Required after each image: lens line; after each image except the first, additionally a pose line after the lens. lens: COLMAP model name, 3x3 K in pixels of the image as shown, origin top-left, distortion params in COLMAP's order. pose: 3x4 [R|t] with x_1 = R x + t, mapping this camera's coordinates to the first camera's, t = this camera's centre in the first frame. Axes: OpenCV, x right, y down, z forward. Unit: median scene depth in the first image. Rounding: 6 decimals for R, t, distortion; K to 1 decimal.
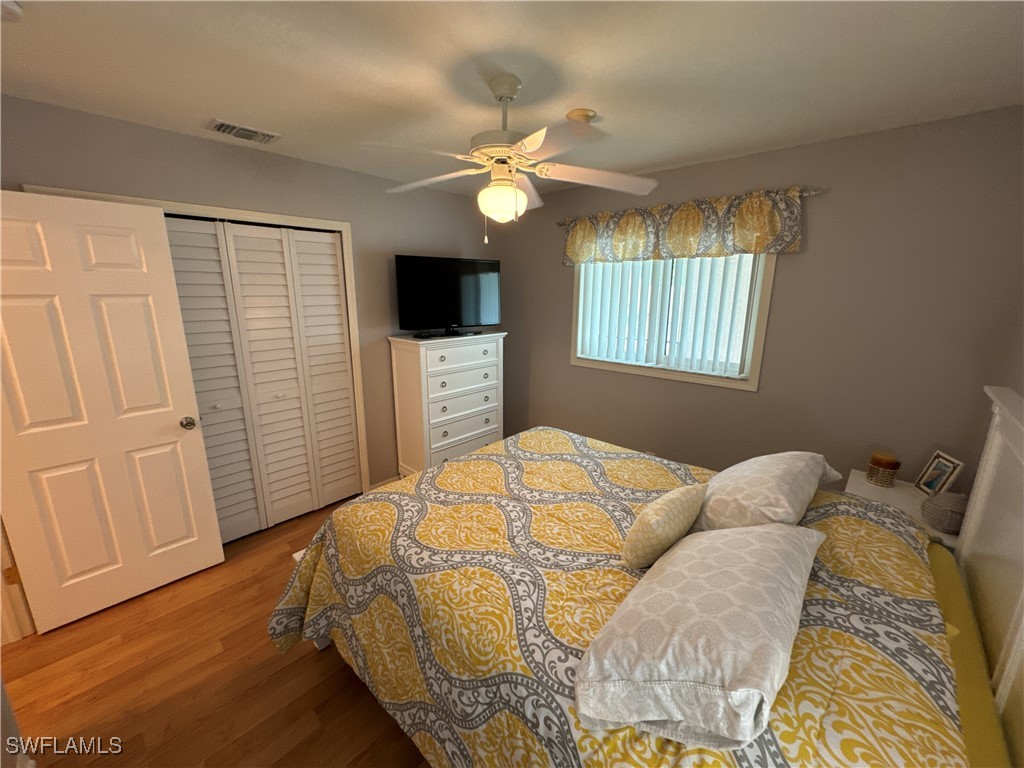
lens RADIAL K [[408.7, 0, 510.9], [0, 408.7, 385.2], [0, 0, 1]] dist [-0.003432, 0.000685]
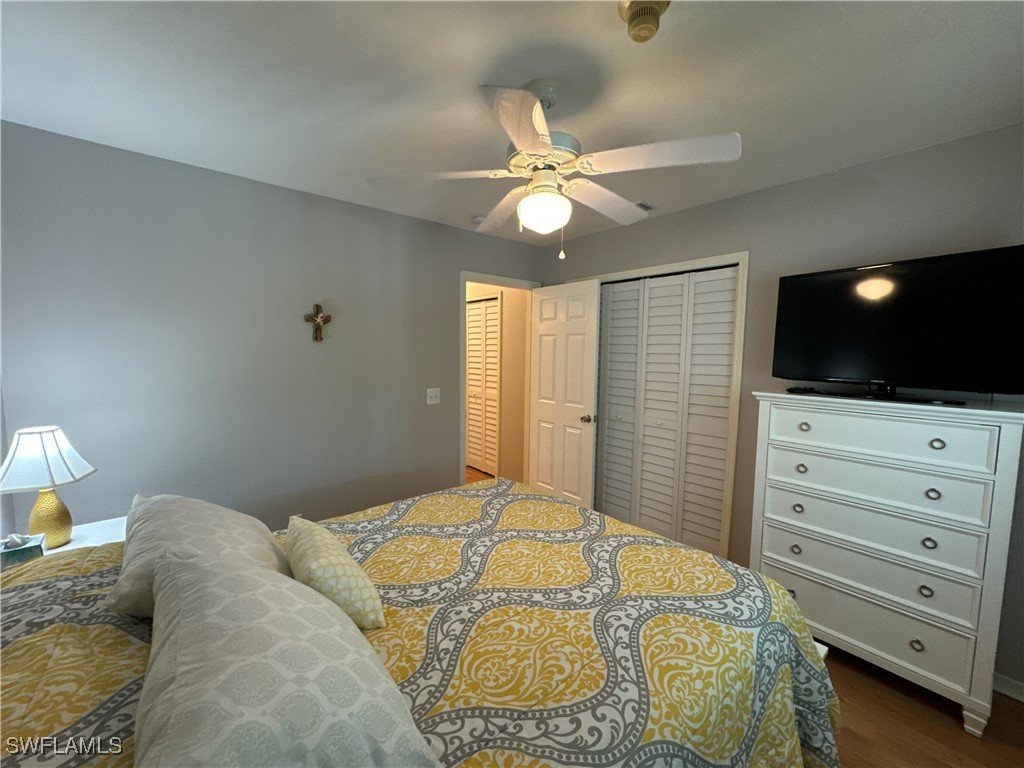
lens RADIAL K [[408.7, 0, 509.6], [0, 408.7, 381.0], [0, 0, 1]] dist [-0.003432, 0.000685]
pose [[-0.130616, 0.073606, -0.988697, 0.749727], [-0.236553, 0.966125, 0.103176, -0.134767], [0.962799, 0.247355, -0.108780, 0.914481]]
